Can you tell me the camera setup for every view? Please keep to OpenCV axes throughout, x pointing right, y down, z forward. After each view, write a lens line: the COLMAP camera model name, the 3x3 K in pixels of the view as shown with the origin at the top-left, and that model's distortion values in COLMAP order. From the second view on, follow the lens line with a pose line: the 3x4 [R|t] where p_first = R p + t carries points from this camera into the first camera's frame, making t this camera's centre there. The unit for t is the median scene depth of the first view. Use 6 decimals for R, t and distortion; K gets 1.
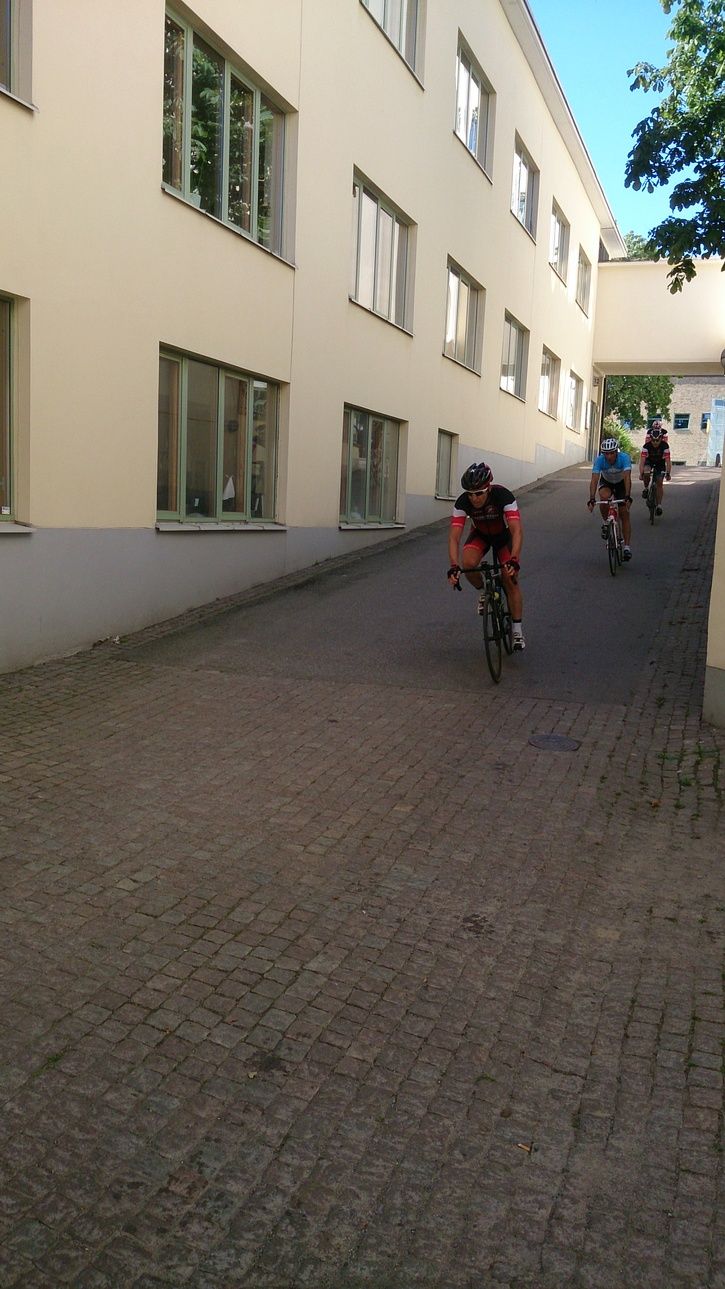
lens RADIAL K [[1350.9, 0, 428.5], [0, 1350.9, 694.0], [0, 0, 1]] dist [0.092372, -0.149049]
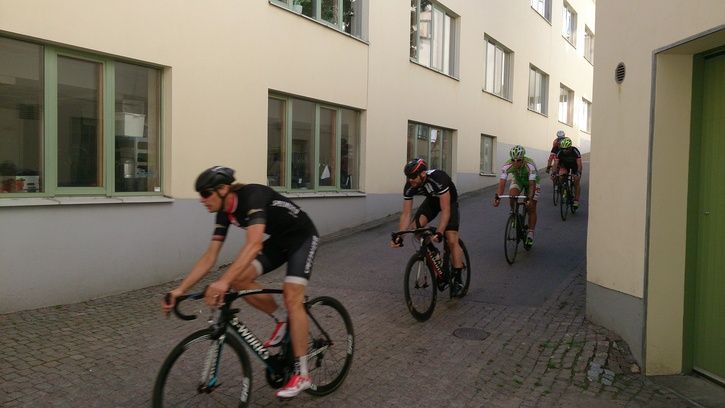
lens RADIAL K [[759.8, 0, 362.5], [0, 759.8, 204.0], [0, 0, 1]] dist [0.092372, -0.149049]
pose [[0.975410, -0.023559, -0.219135, 0.201660], [-0.000881, 0.993846, -0.110767, -0.015238], [0.220396, 0.108237, 0.969387, 0.189341]]
